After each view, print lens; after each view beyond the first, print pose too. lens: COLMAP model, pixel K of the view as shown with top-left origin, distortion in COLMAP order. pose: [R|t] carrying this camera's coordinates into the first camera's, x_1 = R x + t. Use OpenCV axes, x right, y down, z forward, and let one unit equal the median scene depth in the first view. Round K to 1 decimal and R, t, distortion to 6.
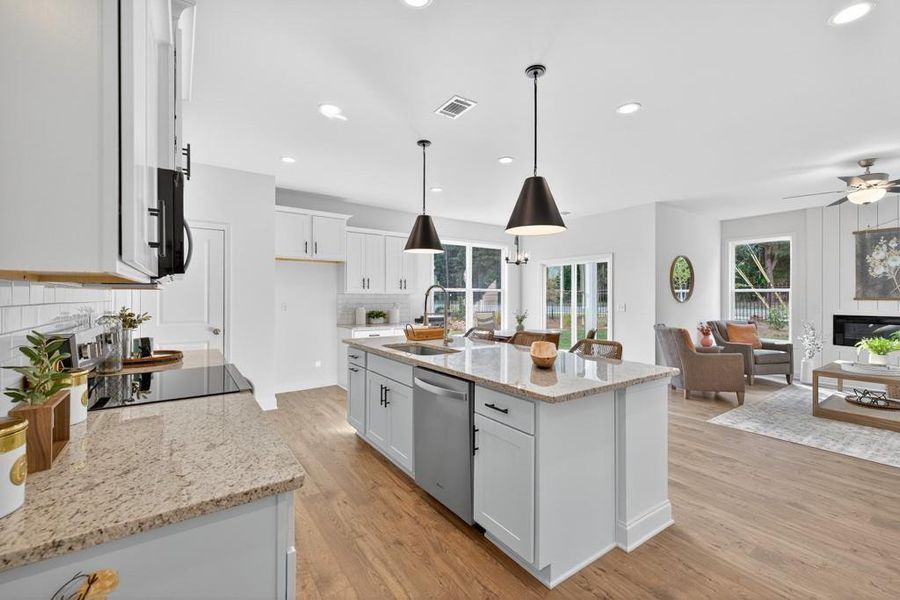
lens RADIAL K [[378.3, 0, 453.9], [0, 378.3, 296.3], [0, 0, 1]] dist [0.010149, -0.001418]
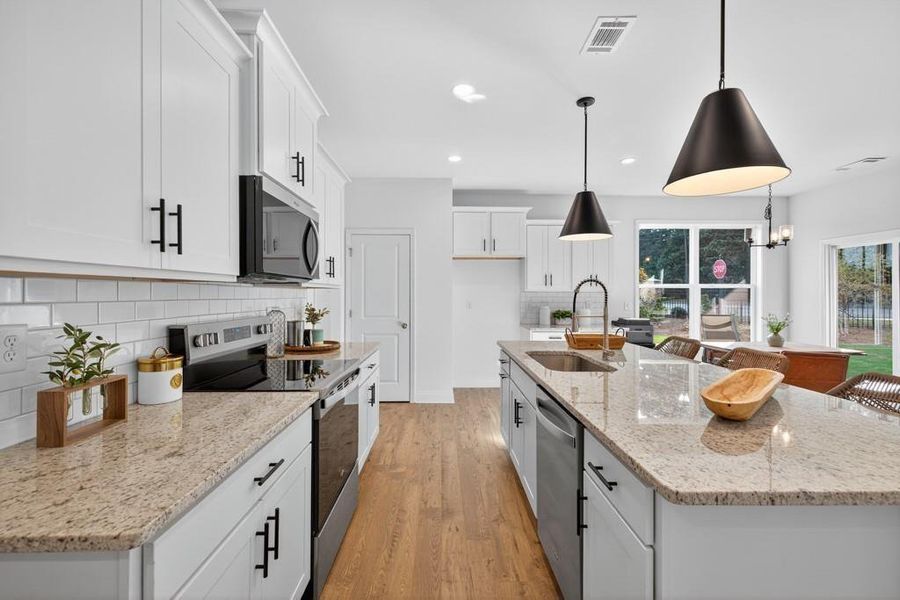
lens RADIAL K [[378.3, 0, 452.0], [0, 378.3, 293.0], [0, 0, 1]] dist [0.010149, -0.001418]
pose [[0.827367, -0.001771, -0.561659, 0.134497], [-0.000268, 0.999994, -0.003548, 0.000645], [0.561662, 0.003086, 0.827361, 0.182399]]
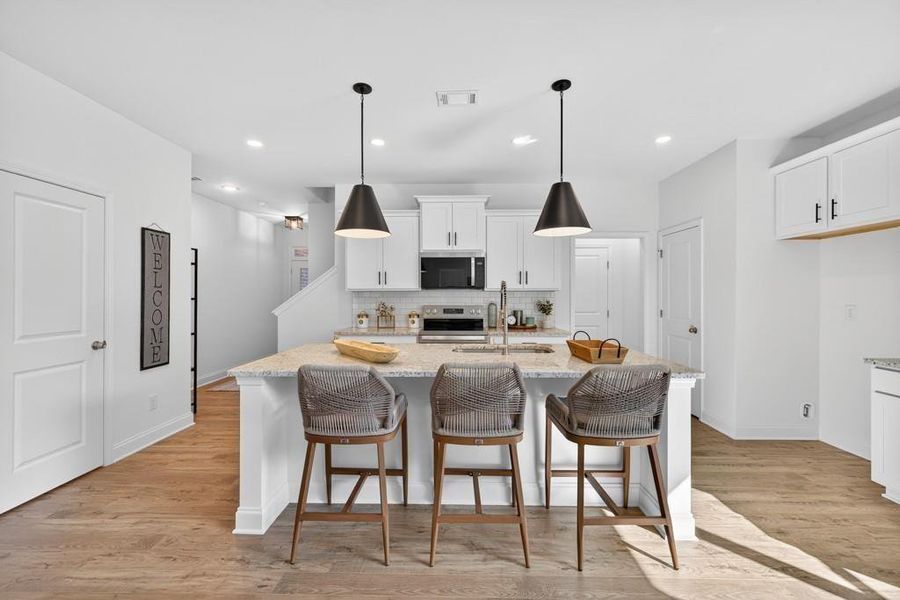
lens RADIAL K [[378.3, 0, 446.9], [0, 378.3, 290.8], [0, 0, 1]] dist [0.010149, -0.001418]
pose [[-0.612426, -0.008324, -0.790484, 0.632126], [0.000100, 0.999944, -0.010607, 0.001278], [0.790528, -0.006575, -0.612391, 1.262933]]
